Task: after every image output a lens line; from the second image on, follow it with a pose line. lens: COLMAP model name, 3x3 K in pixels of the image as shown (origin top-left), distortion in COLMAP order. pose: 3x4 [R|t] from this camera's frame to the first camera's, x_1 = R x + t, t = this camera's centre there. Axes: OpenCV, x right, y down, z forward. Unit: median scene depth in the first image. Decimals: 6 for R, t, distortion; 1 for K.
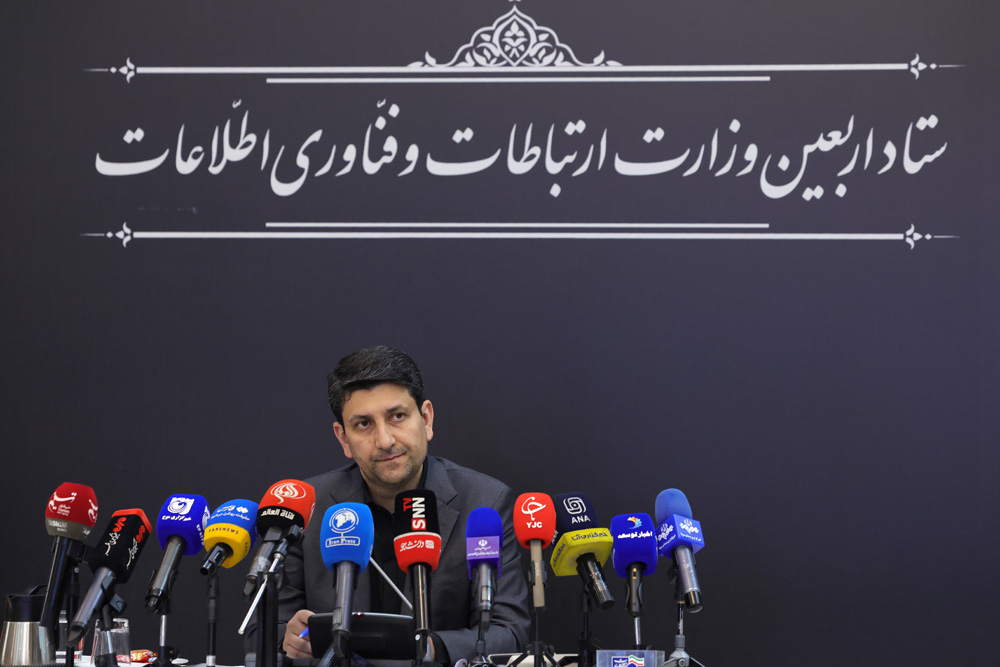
lens RADIAL K [[4559.1, 0, 511.2], [0, 4559.1, 339.1], [0, 0, 1]] dist [0.763688, 0.000000]
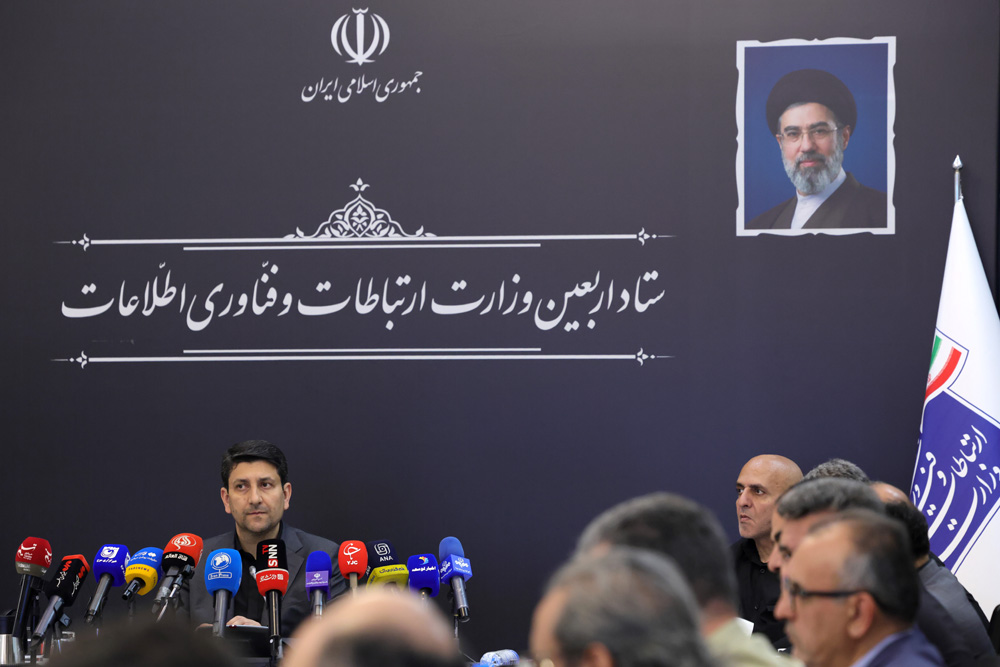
lens RADIAL K [[3884.3, 0, 472.9], [0, 3884.3, 343.0], [0, 0, 1]] dist [0.564076, 0.000000]
pose [[0.999957, -0.009028, -0.002130, 0.045255], [0.008984, 0.999768, -0.019599, -0.004293], [0.002307, 0.019579, 0.999806, -0.229656]]
